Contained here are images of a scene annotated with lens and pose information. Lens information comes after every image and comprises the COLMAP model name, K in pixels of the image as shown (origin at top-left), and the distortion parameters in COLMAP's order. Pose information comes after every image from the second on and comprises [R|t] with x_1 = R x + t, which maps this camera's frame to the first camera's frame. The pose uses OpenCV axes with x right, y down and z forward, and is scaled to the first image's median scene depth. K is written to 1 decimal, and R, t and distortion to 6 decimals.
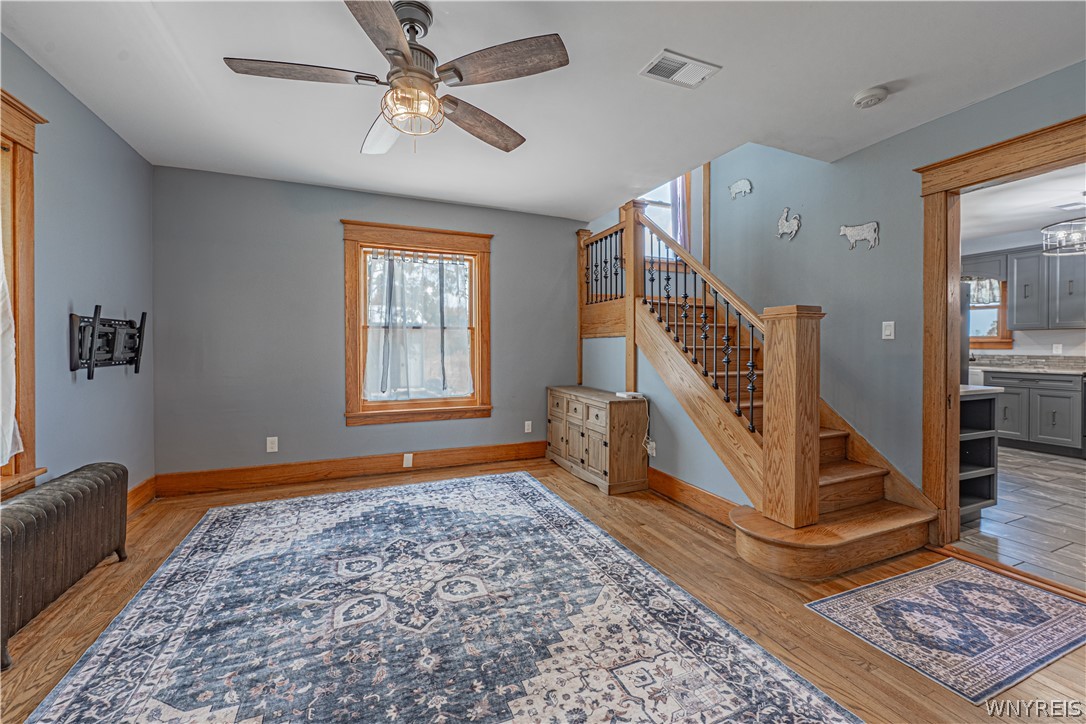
lens RADIAL K [[454.0, 0, 548.5], [0, 454.0, 350.3], [0, 0, 1]] dist [-0.008776, 0.001534]
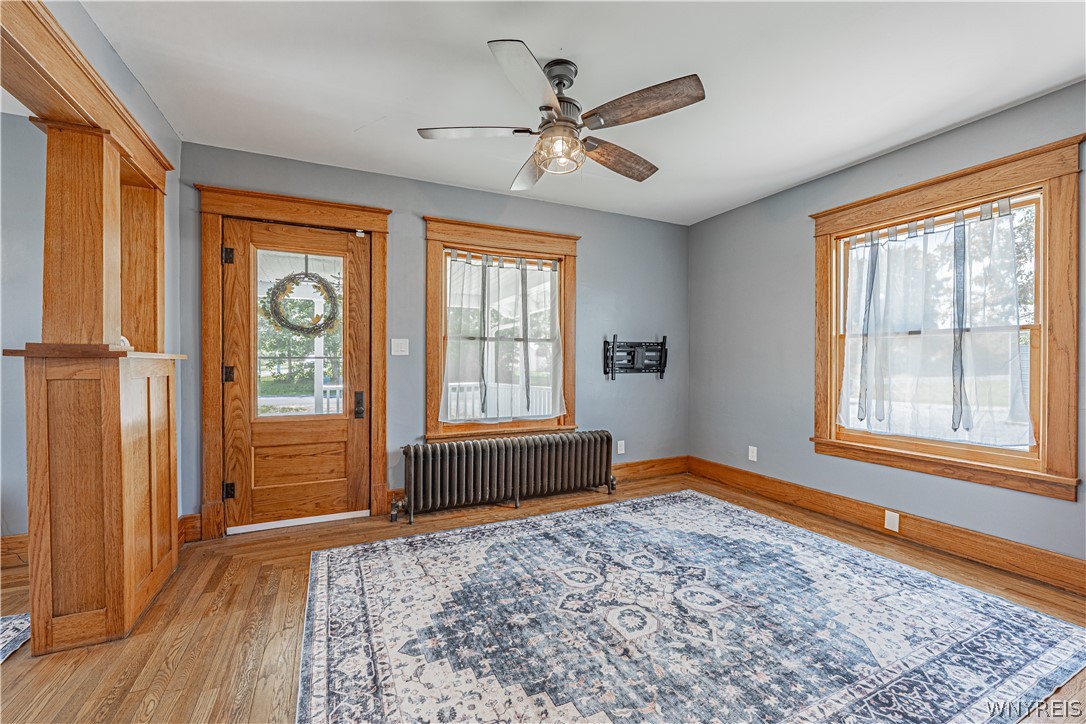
lens RADIAL K [[434.5, 0, 507.0], [0, 434.5, 361.6], [0, 0, 1]] dist [-0.007011, 0.000426]
pose [[-0.008993, 0.001087, -0.999959, 0.567947], [-0.009990, 0.999949, 0.001177, -0.001782], [0.999910, 0.010000, -0.008982, 0.613793]]
